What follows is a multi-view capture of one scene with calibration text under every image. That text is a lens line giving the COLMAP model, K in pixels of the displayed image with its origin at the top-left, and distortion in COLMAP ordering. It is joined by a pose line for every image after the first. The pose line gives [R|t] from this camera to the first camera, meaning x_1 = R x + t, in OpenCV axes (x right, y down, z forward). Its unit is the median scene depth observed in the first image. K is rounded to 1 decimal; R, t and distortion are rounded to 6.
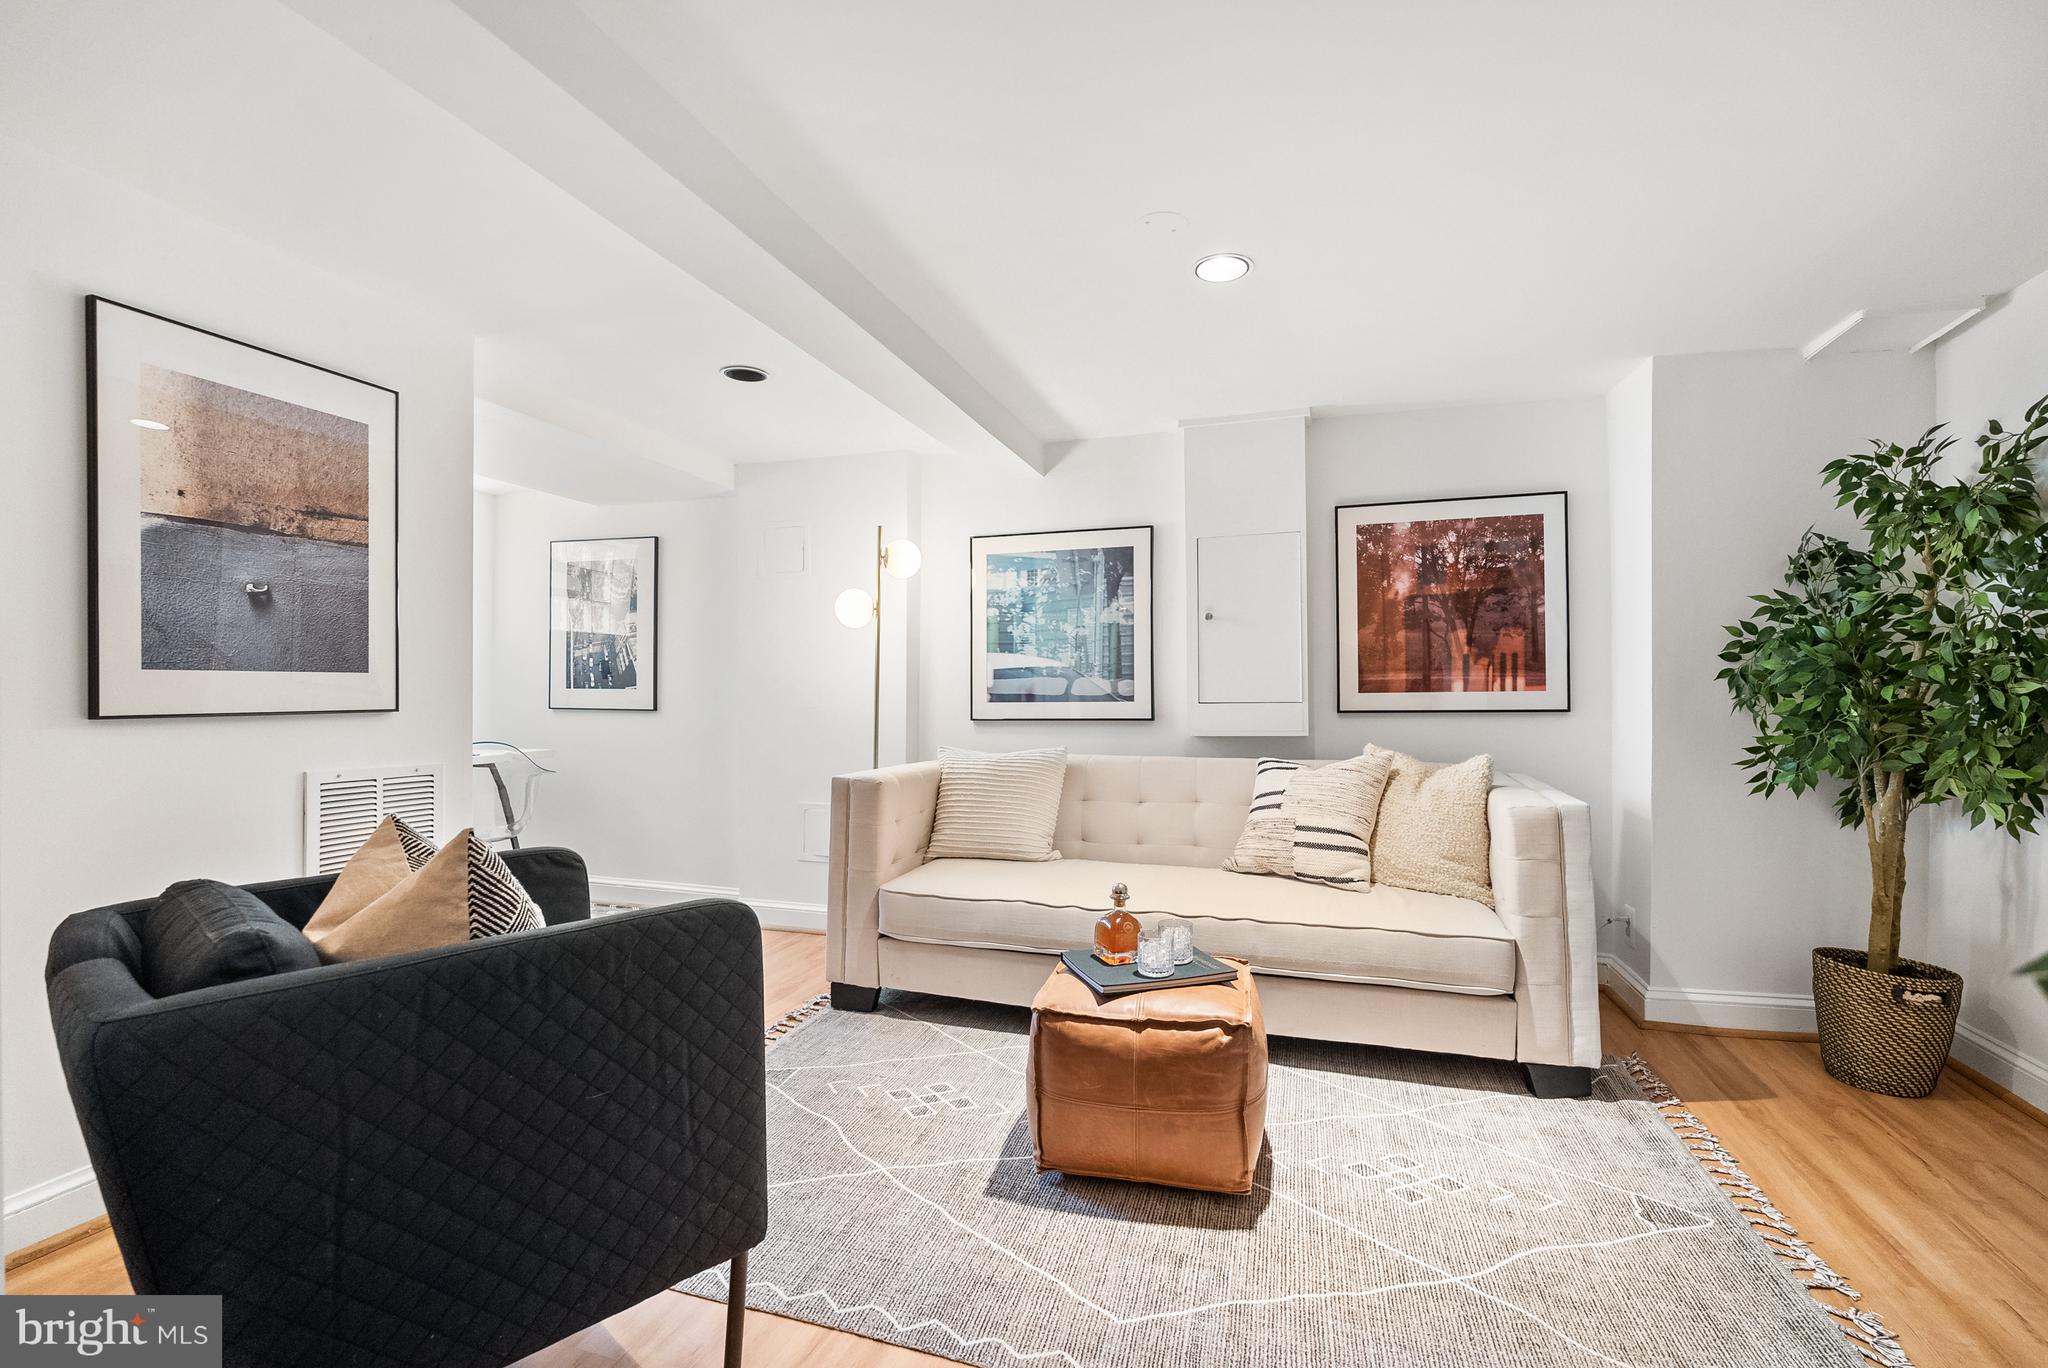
lens RADIAL K [[918.3, 0, 1025.6], [0, 918.3, 686.5], [0, 0, 1]] dist [0.000114, -0.000969]
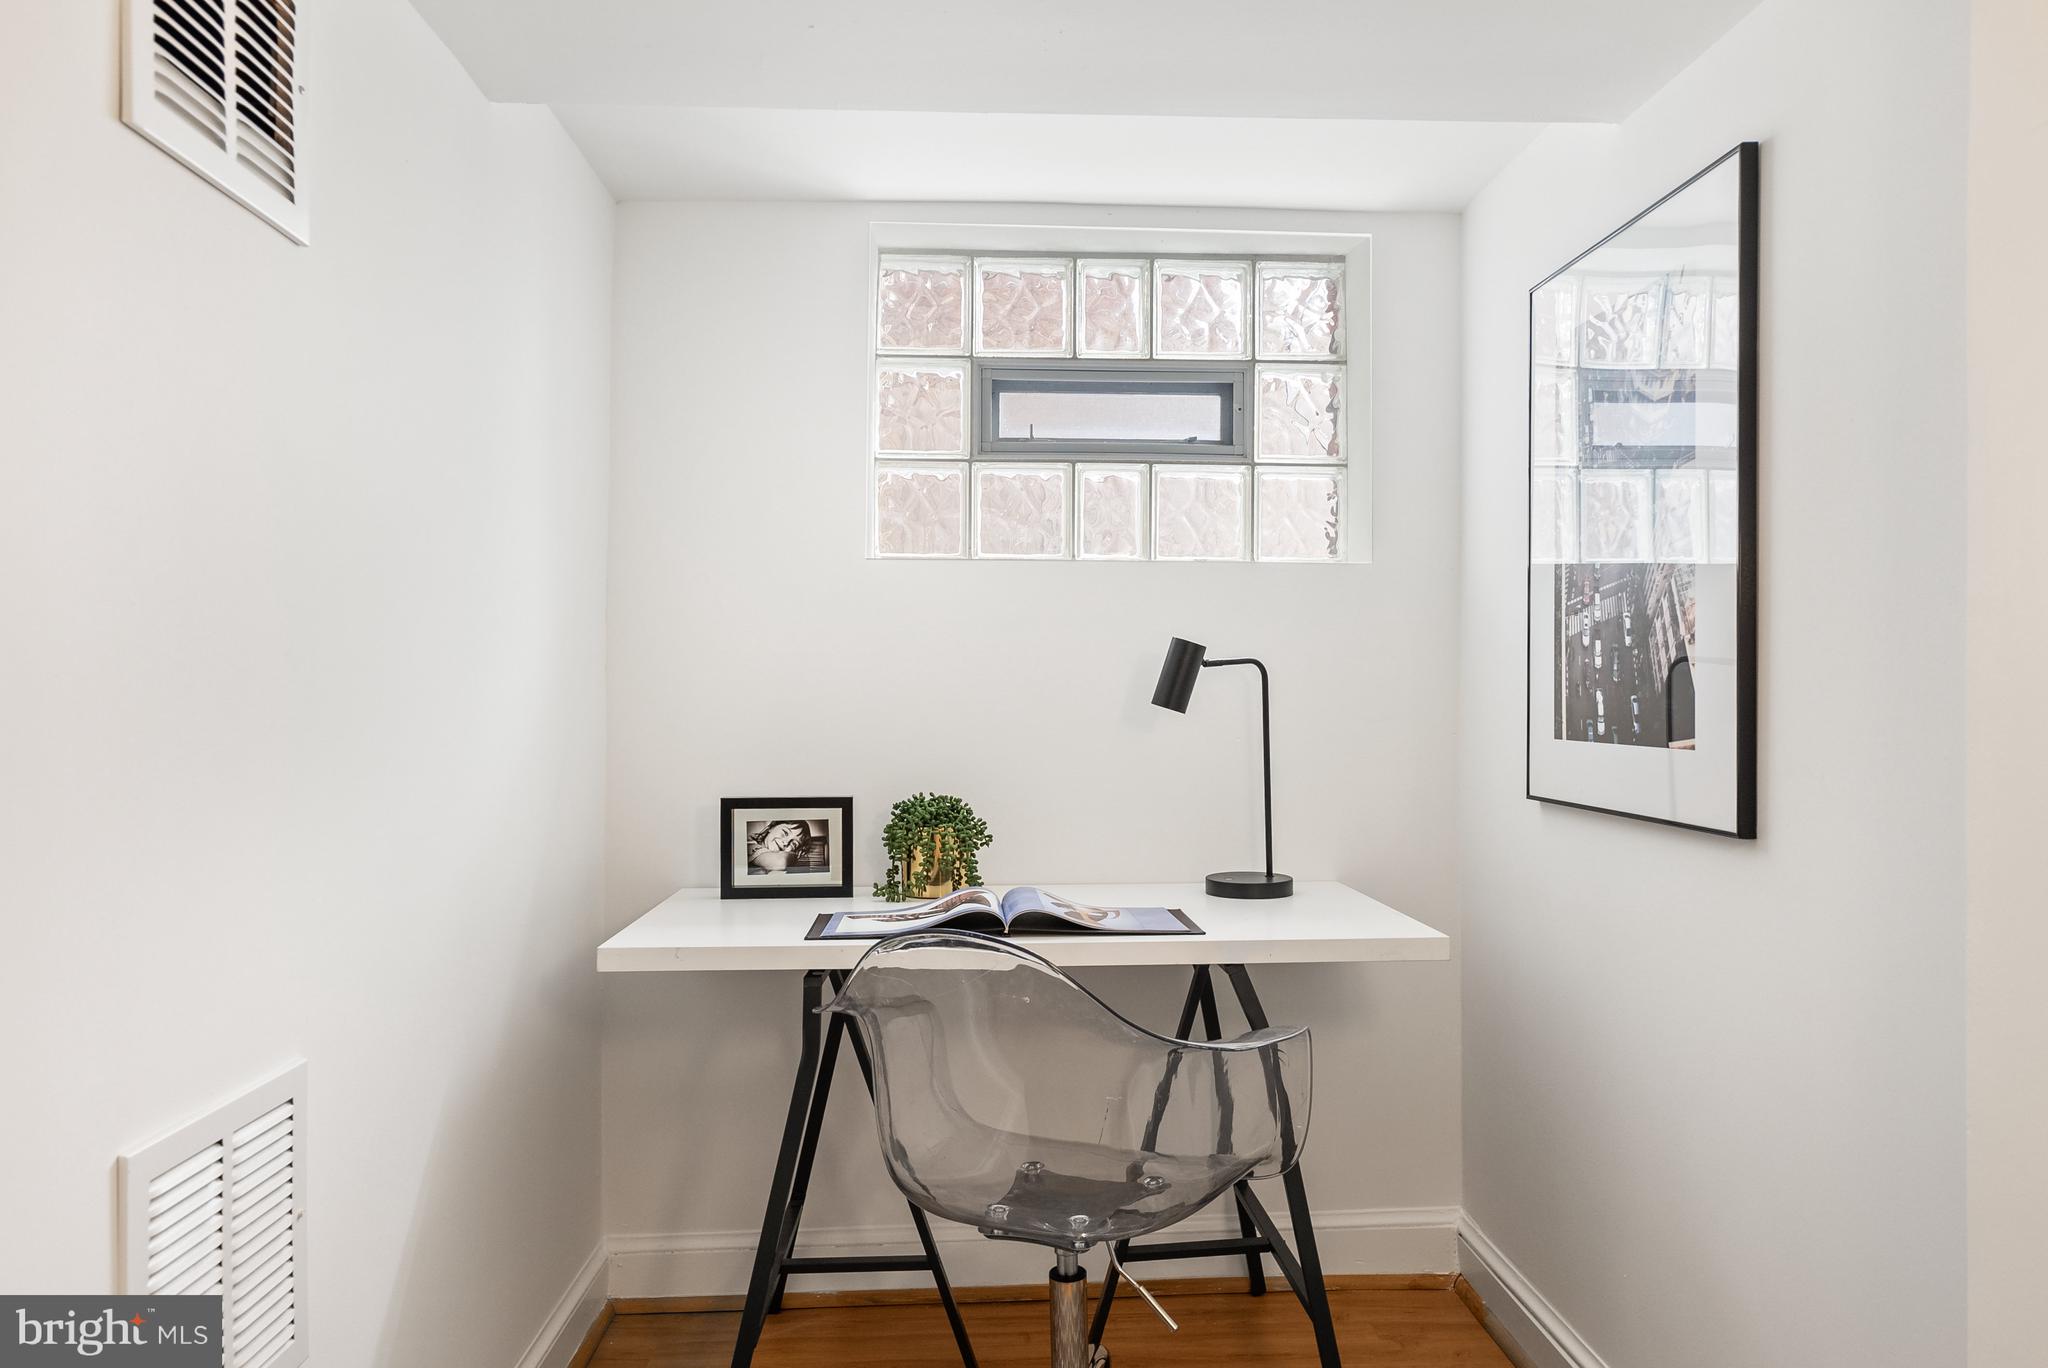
lens RADIAL K [[1349.9, 0, 1027.7], [0, 1349.9, 691.3], [0, 0, 1]] dist [0.001007, 0.000089]
pose [[0.369347, -0.007552, -0.929261, -0.130442], [0.005521, 0.999967, -0.005932, -0.012399], [0.929275, -0.002940, 0.369376, 0.664215]]
